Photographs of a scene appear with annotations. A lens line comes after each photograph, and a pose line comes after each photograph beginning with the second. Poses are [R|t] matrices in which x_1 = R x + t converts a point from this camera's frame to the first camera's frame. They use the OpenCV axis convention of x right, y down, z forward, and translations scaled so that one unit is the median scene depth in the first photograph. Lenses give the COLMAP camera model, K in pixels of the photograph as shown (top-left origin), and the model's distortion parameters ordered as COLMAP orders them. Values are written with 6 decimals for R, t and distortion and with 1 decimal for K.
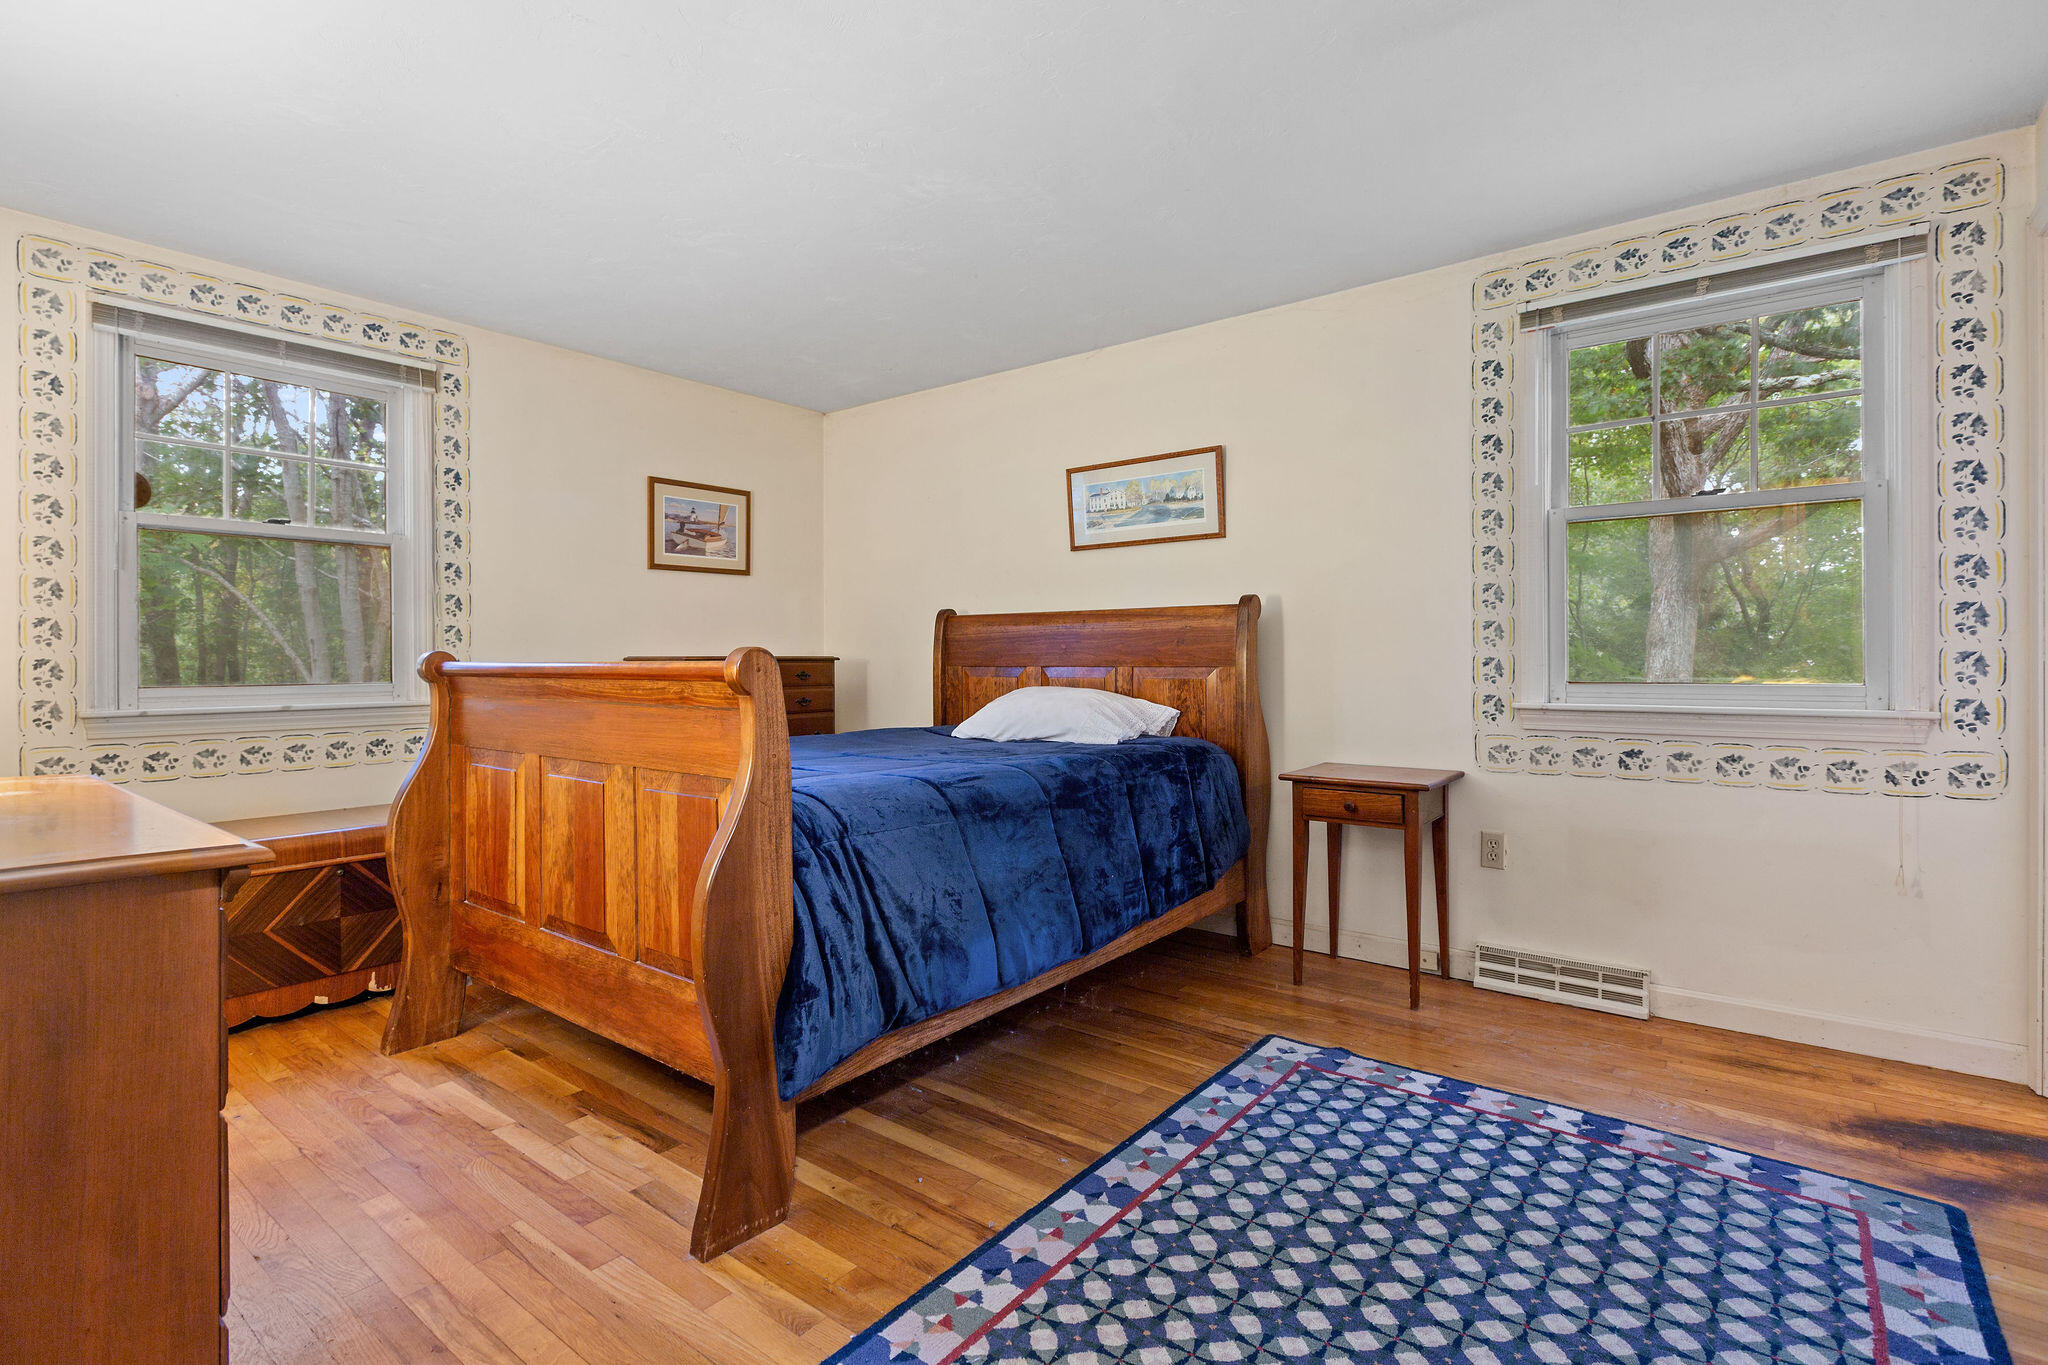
lens RADIAL K [[967.4, 0, 1009.0], [0, 967.4, 672.6], [0, 0, 1]] dist [-0.004163, -0.001008]
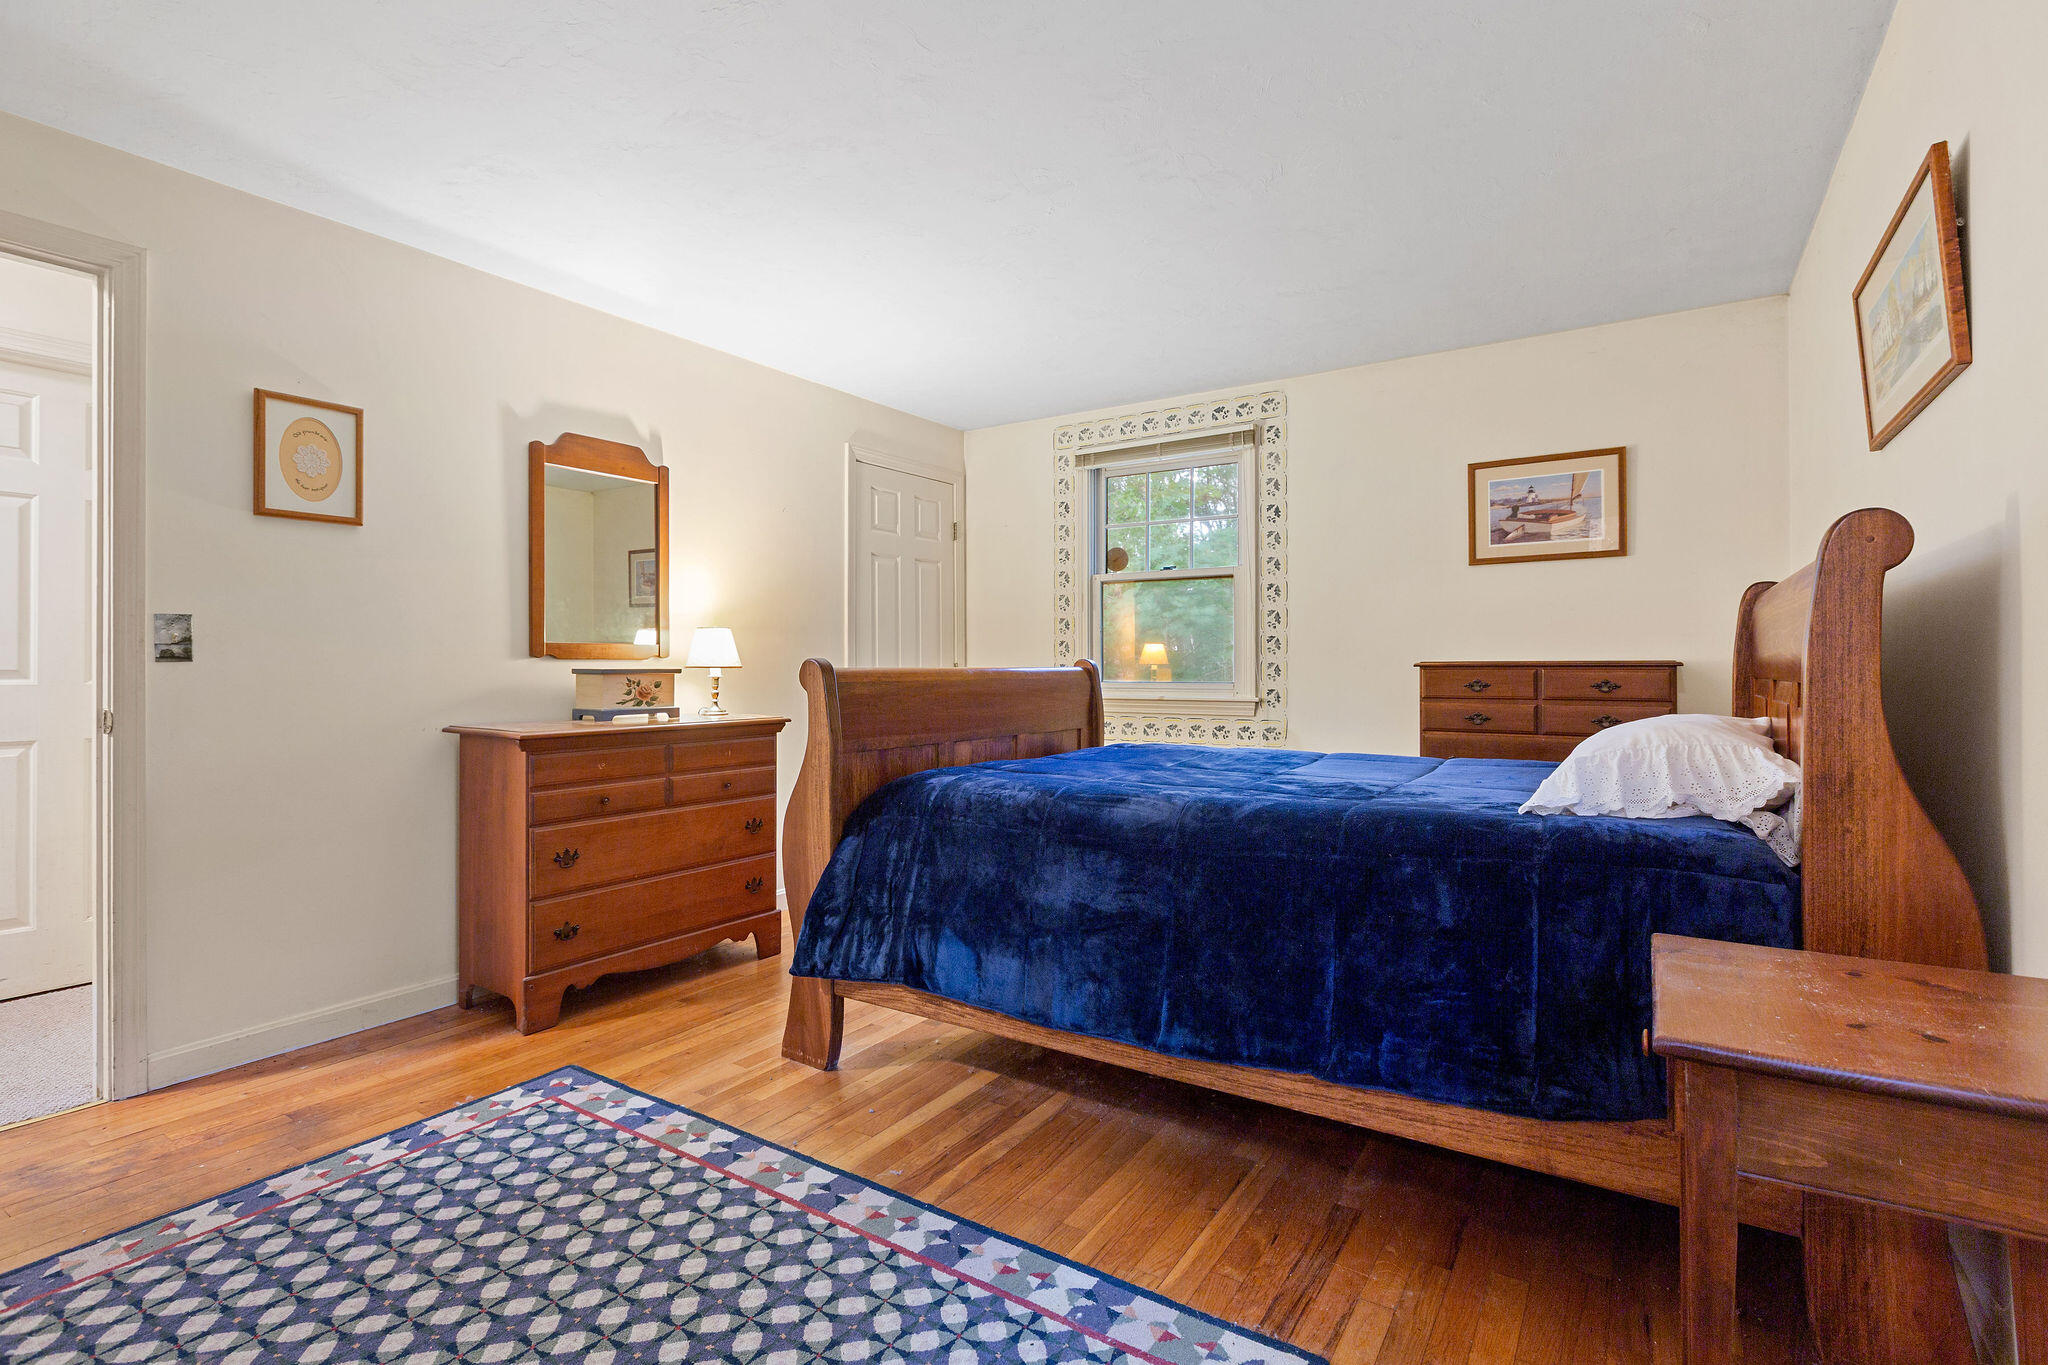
lens RADIAL K [[967.4, 0, 1009.0], [0, 967.4, 672.6], [0, 0, 1]] dist [-0.004163, -0.001008]
pose [[0.085300, 0.011319, -0.996291, 0.839905], [-0.012427, 0.999870, 0.010296, -0.016788], [0.996278, 0.011503, 0.085429, 0.818846]]
